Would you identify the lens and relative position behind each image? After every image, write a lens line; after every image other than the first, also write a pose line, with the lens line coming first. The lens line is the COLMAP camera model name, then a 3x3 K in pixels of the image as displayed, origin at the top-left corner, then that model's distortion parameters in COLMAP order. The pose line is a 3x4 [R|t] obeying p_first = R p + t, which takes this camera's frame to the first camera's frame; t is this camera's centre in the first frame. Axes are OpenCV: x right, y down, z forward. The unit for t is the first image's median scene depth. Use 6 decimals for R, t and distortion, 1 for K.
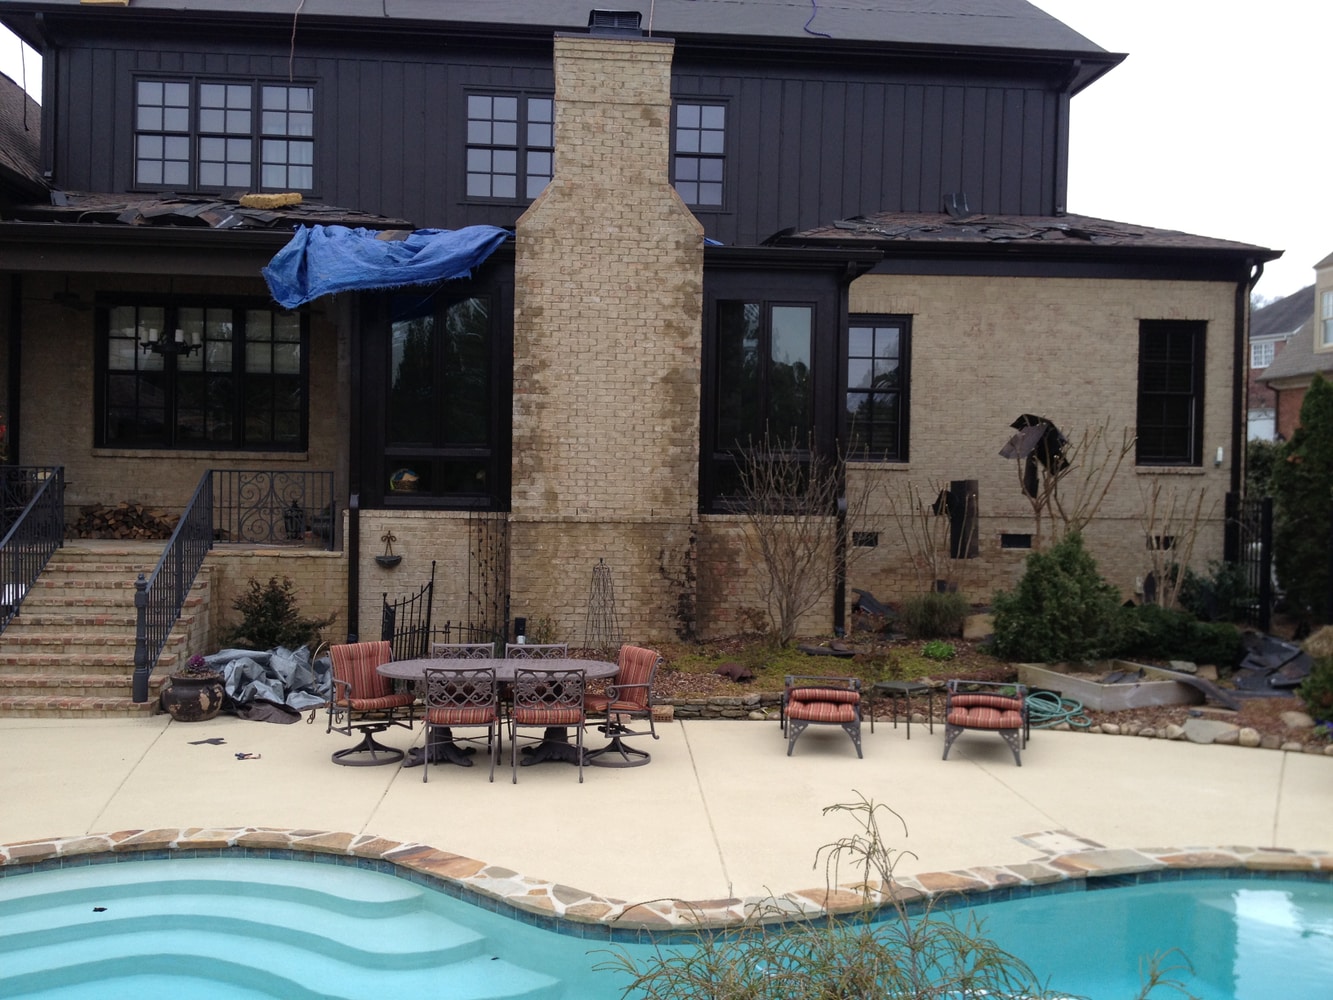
lens RADIAL K [[1271.0, 0, 666.5], [0, 1271.0, 500.0], [0, 0, 1]] dist [0.152790, -0.344759]
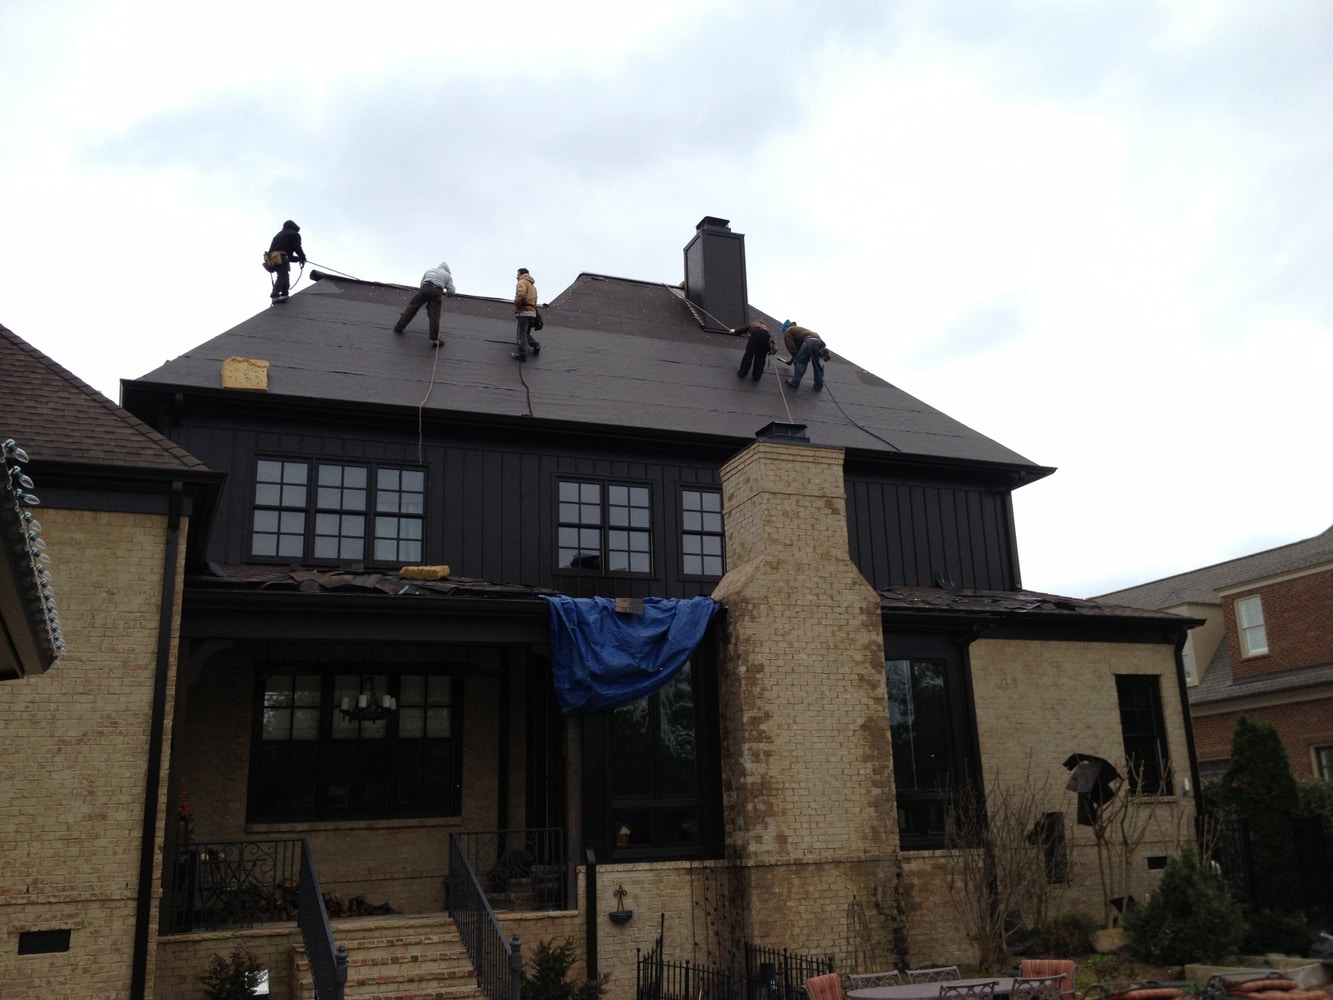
lens RADIAL K [[1271.0, 0, 666.5], [0, 1271.0, 500.0], [0, 0, 1]] dist [0.152790, -0.344759]
pose [[0.948099, 0.028174, 0.316726, -0.531986], [0.063130, 0.959561, -0.274331, 0.013116], [-0.311646, 0.280088, 0.907980, -0.035904]]
